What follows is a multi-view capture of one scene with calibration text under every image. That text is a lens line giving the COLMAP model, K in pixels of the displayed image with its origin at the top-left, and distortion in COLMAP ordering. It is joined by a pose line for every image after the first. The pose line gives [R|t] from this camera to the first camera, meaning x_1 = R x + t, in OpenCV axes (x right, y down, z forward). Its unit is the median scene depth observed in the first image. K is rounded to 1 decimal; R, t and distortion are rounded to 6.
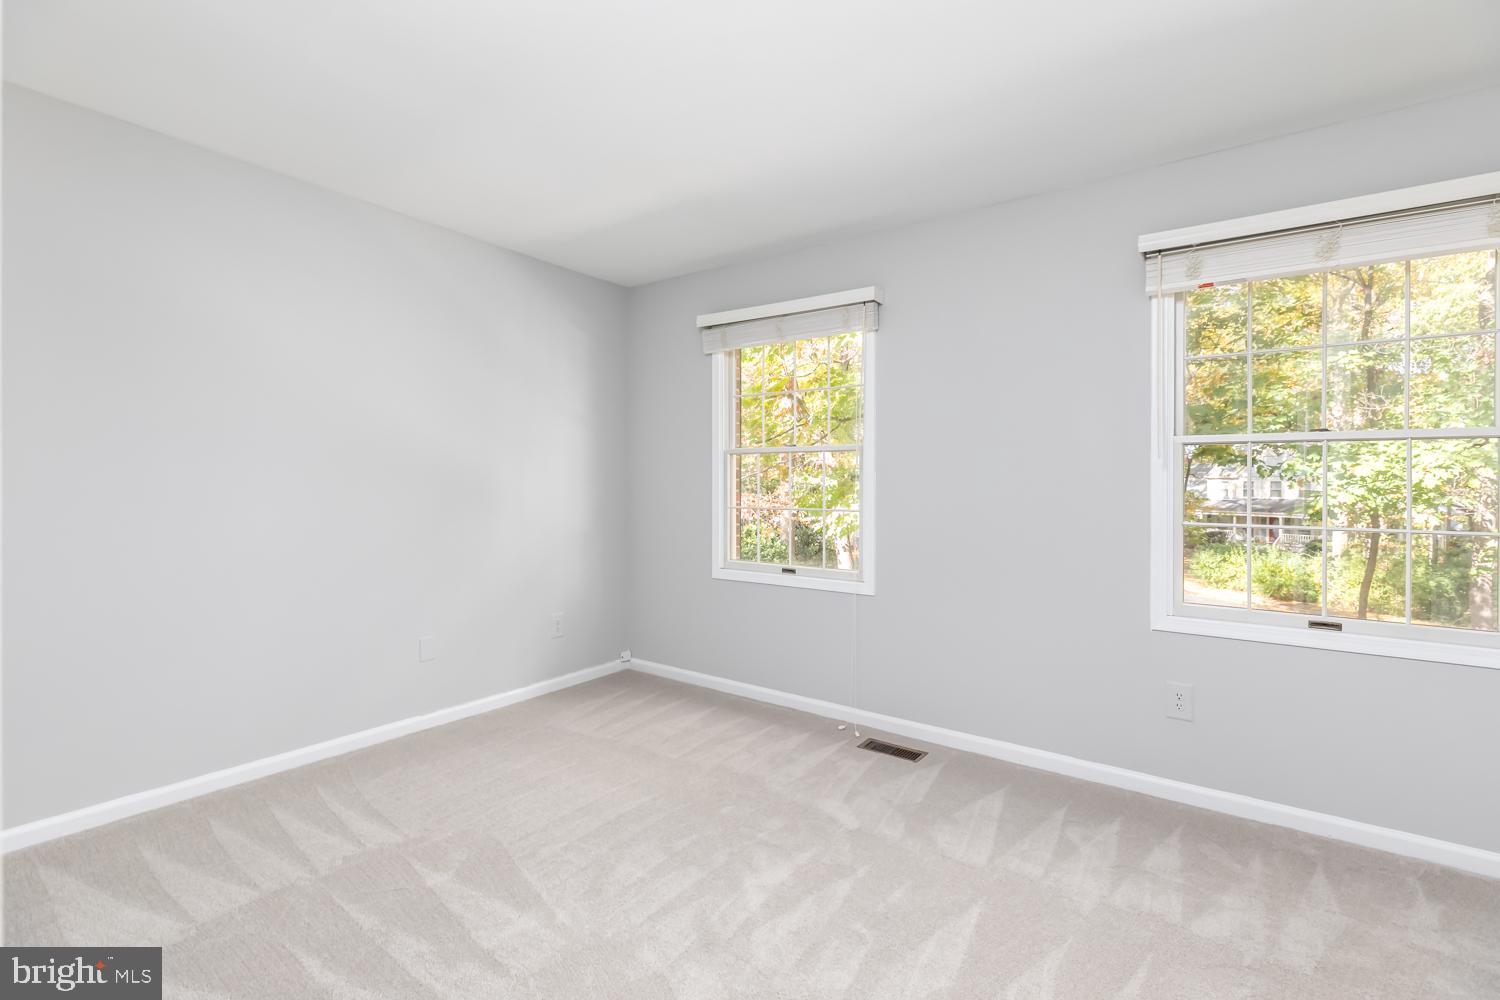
lens RADIAL K [[679.7, 0, 745.1], [0, 679.7, 498.4], [0, 0, 1]] dist [-0.000133, -0.000134]
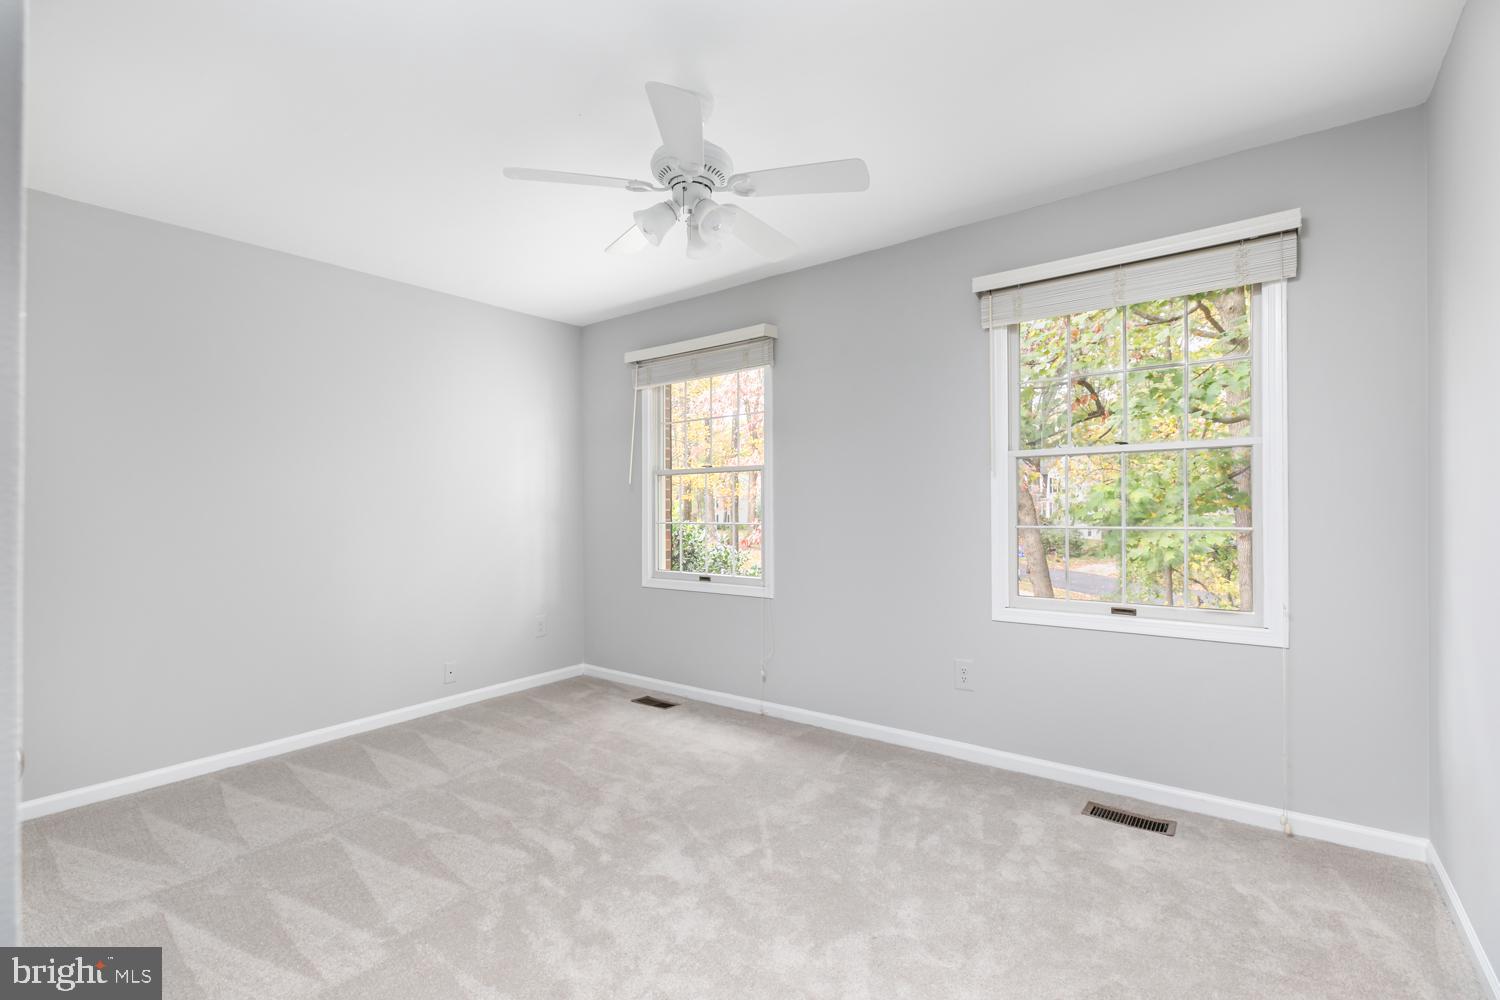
lens RADIAL K [[679.7, 0, 743.6], [0, 679.7, 496.2], [0, 0, 1]] dist [-0.000133, -0.000134]
pose [[0.998913, -0.026583, -0.038294, 0.175590], [0.025429, 0.999217, -0.030327, 0.007072], [0.039070, 0.029321, 0.998806, -0.121668]]
